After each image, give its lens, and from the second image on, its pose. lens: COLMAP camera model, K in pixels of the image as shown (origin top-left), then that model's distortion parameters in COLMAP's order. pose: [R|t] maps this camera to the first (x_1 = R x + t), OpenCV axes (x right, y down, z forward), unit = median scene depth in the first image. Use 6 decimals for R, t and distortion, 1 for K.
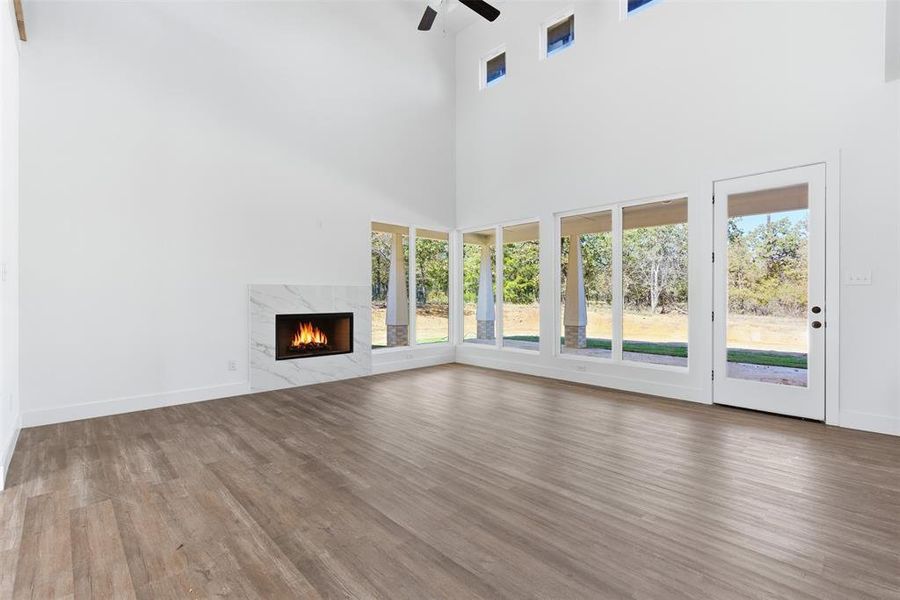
lens RADIAL K [[412.8, 0, 449.3], [0, 412.8, 296.2], [0, 0, 1]] dist [0.000273, 0.000173]
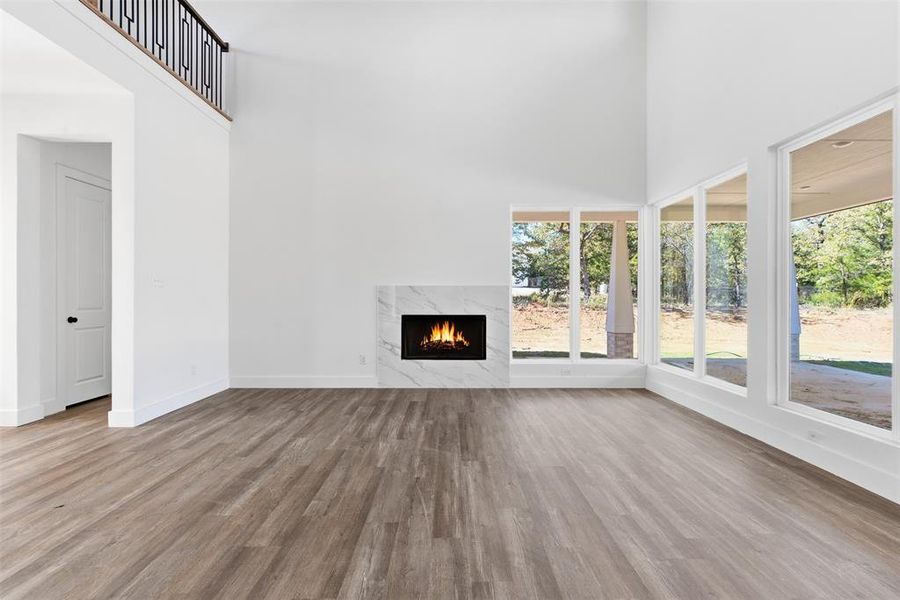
lens RADIAL K [[410.3, 0, 450.8], [0, 410.3, 298.8], [0, 0, 1]] dist [0.004953, -0.000942]
pose [[0.724915, 0.002568, -0.688834, 0.370330], [-0.000379, 0.999994, 0.003329, 0.001515], [0.688838, -0.002152, 0.724912, 0.347040]]
